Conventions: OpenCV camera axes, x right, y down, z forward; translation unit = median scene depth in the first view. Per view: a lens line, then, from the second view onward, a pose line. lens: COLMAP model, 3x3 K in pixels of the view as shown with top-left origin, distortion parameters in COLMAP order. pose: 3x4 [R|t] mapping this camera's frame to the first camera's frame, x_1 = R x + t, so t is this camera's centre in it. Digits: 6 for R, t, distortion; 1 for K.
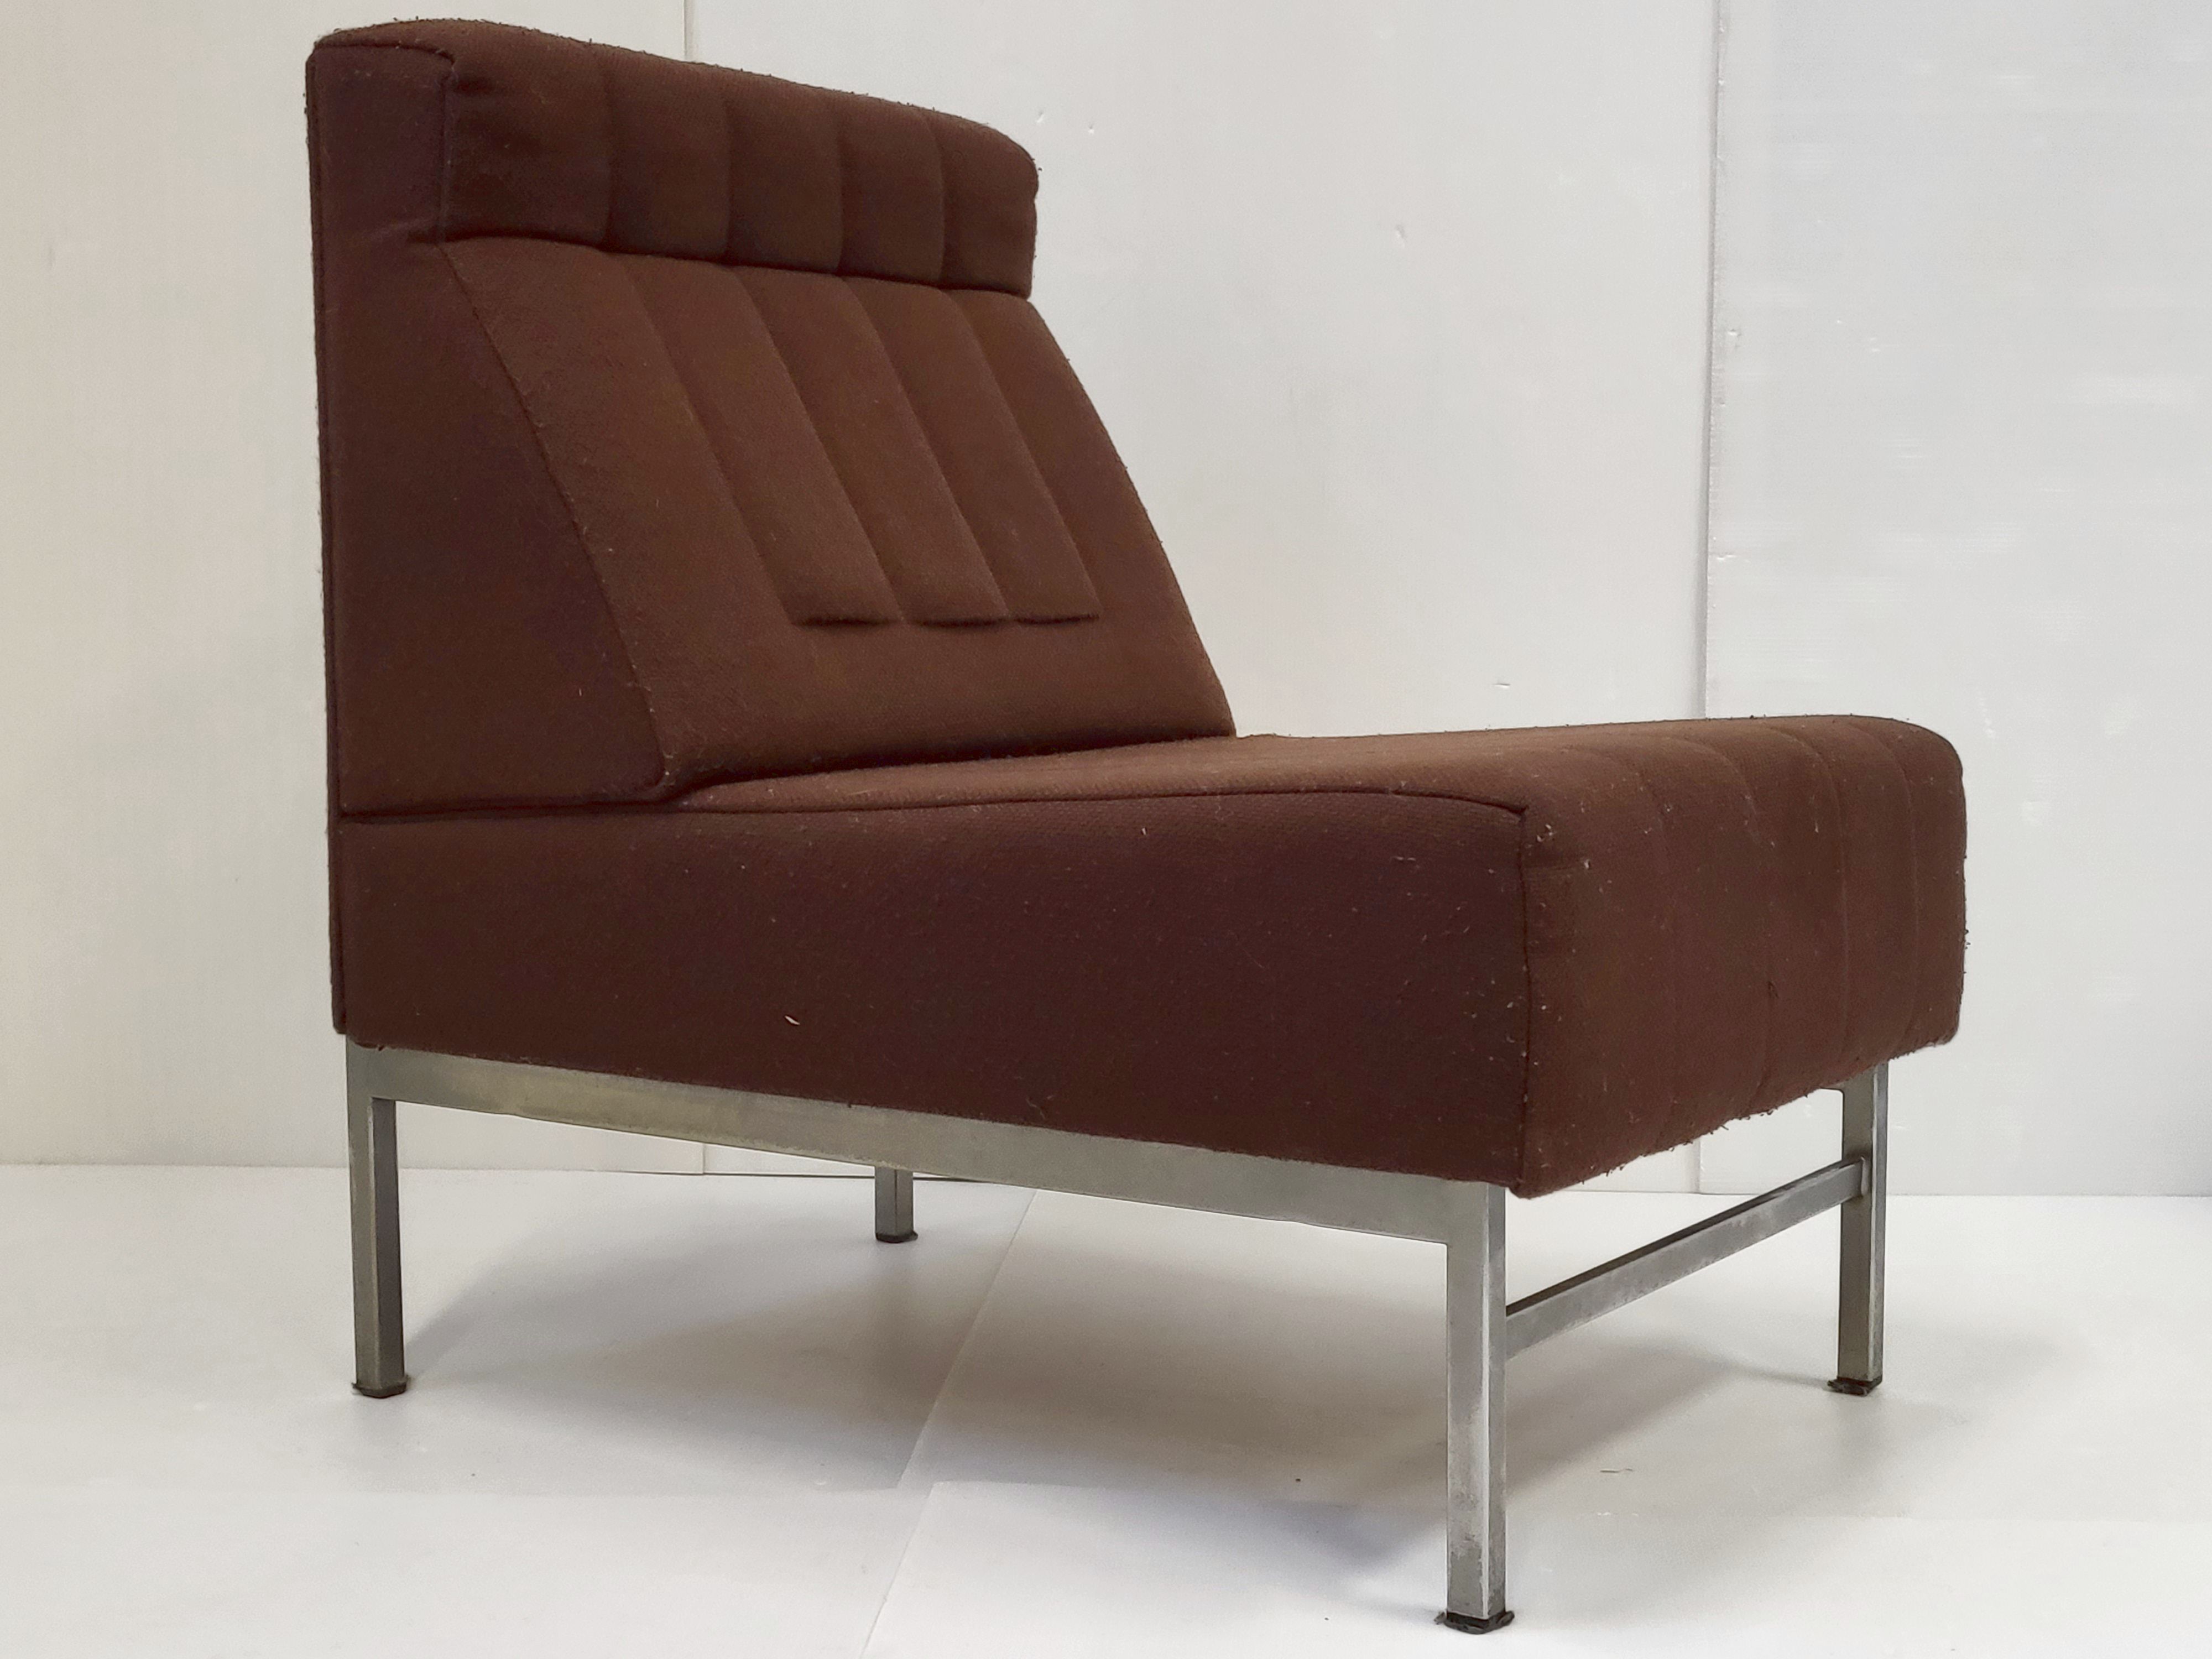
lens RADIAL K [[2335.9, 0, 1110.0], [0, 2335.9, 830.7], [0, 0, 1]] dist [0.006160, 0.000000]
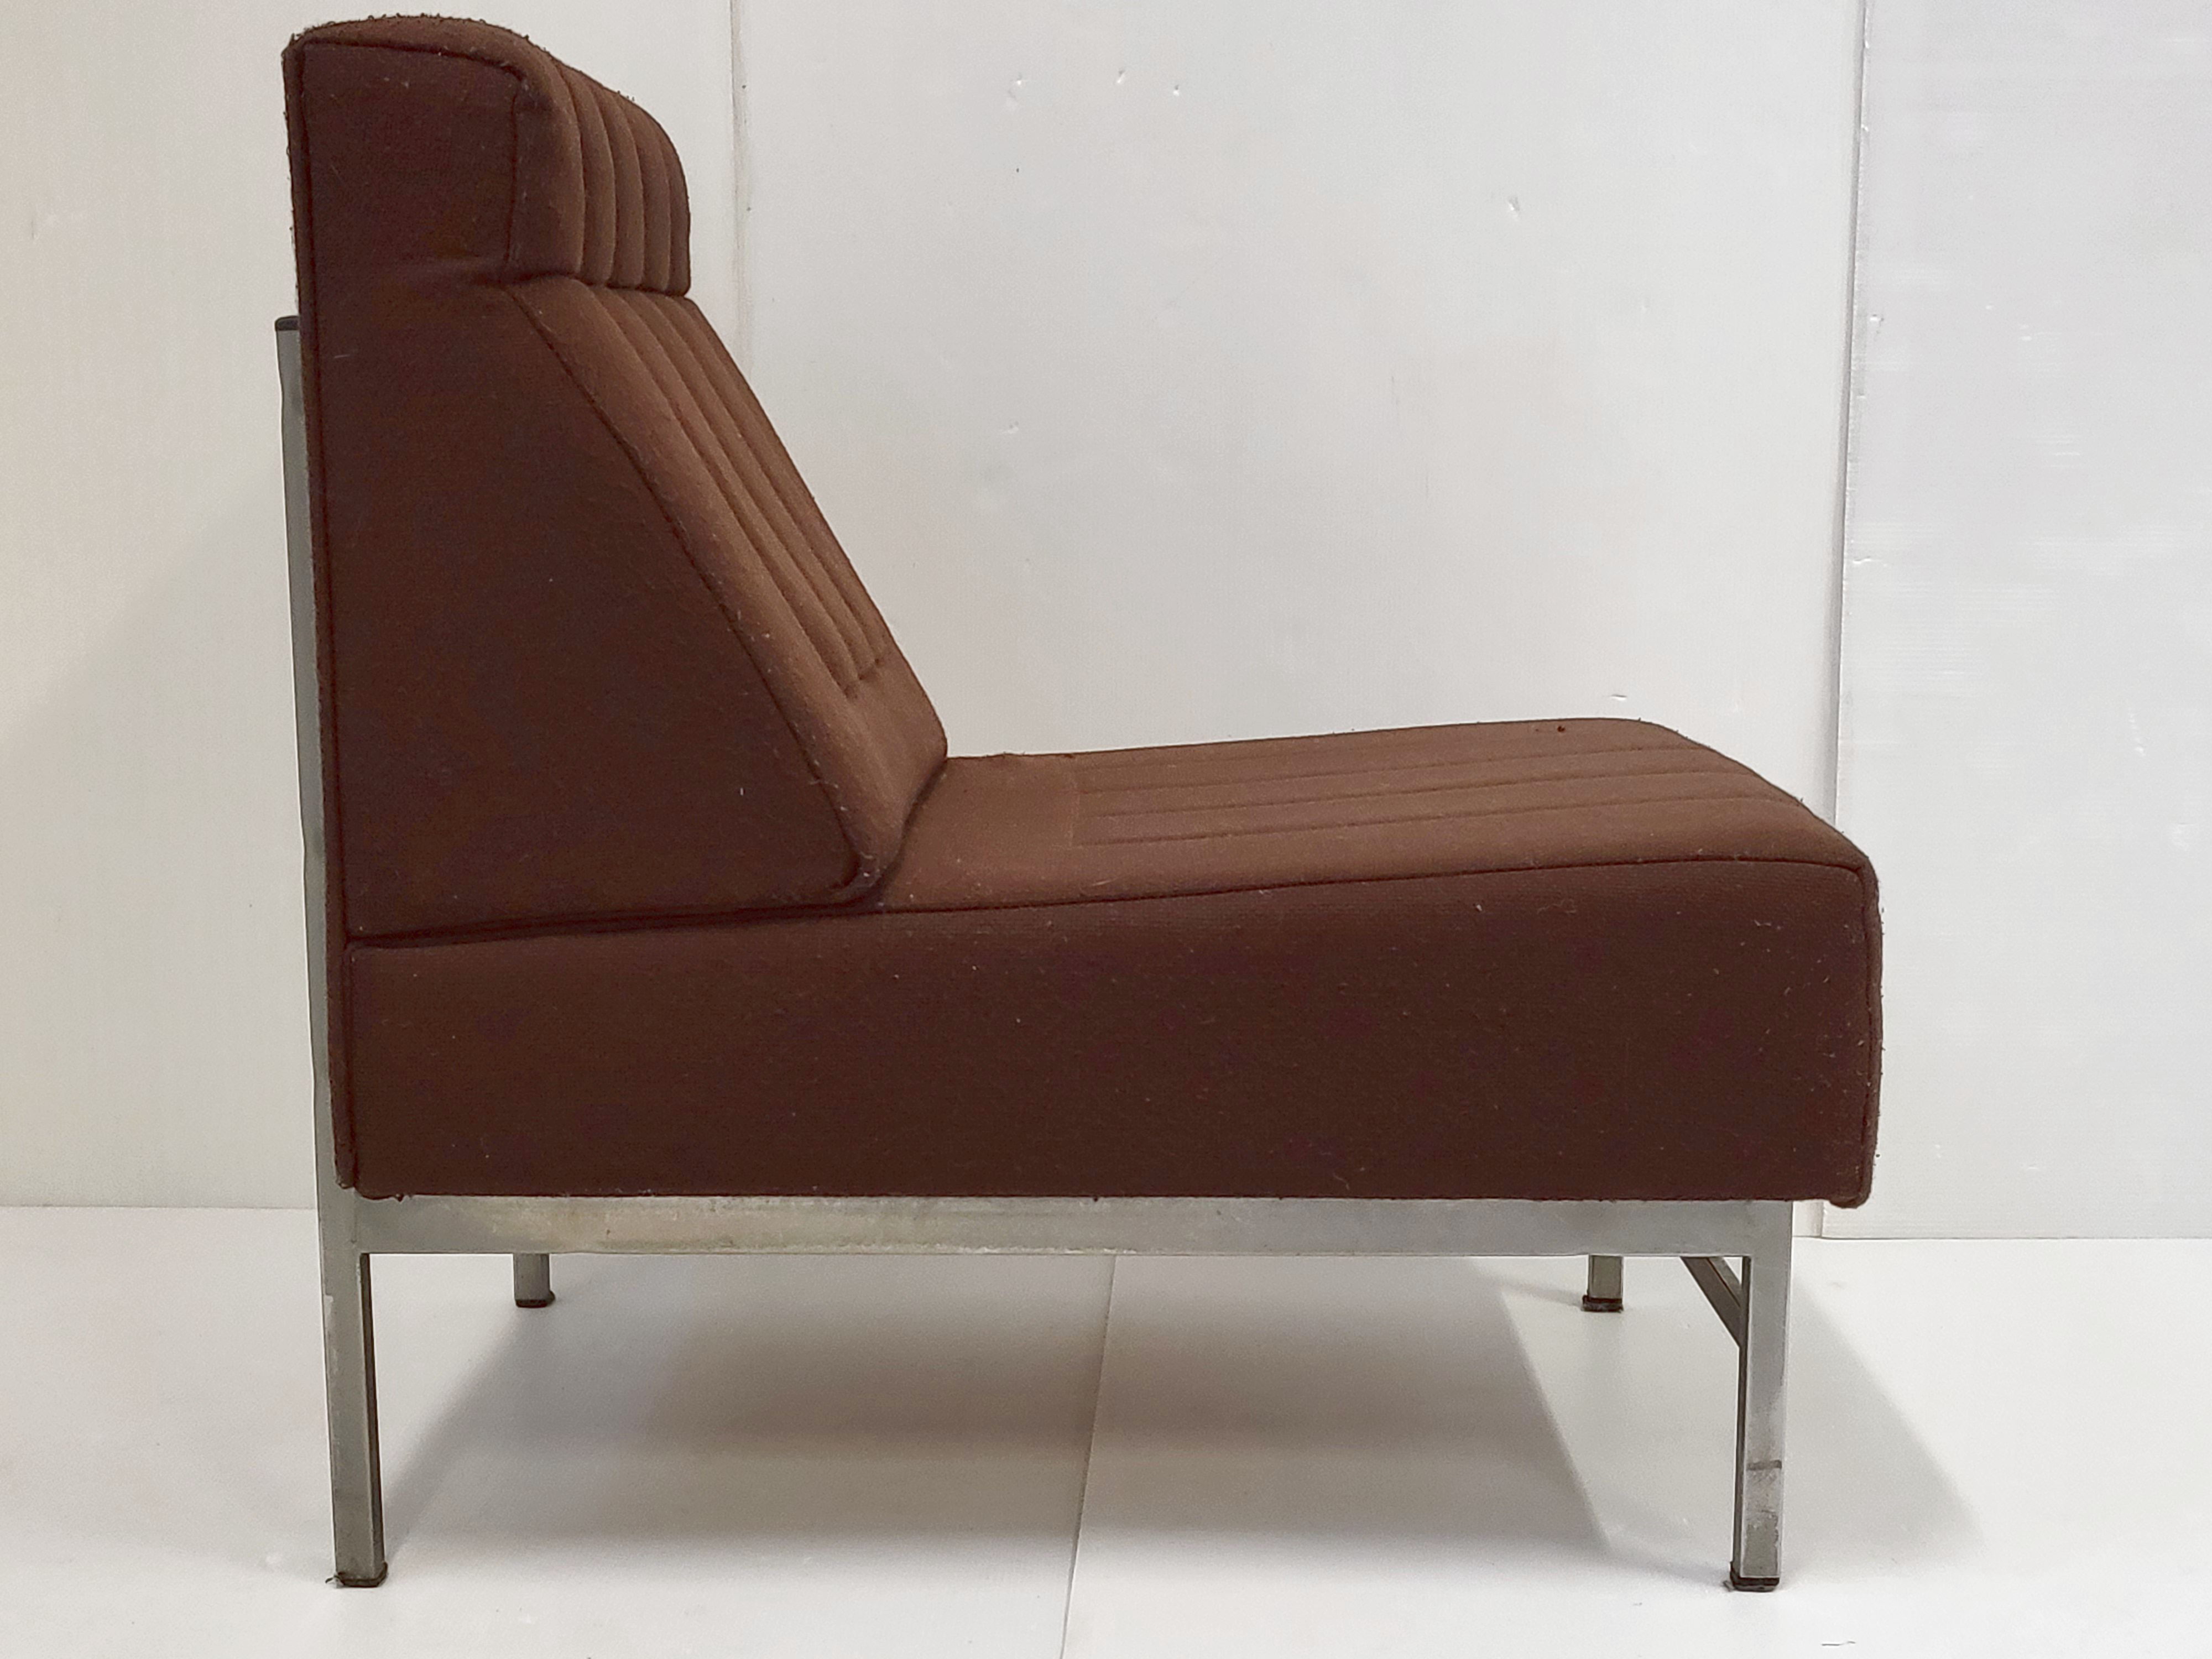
lens RADIAL K [[2335.9, 0, 1107.0], [0, 2335.9, 820.9], [0, 0, 1]] dist [0.006160, 0.000000]
pose [[0.898068, -0.076684, 0.433120, -0.484275], [0.058490, 0.996761, 0.055197, -0.087916], [-0.435950, -0.024237, 0.899644, 0.113050]]
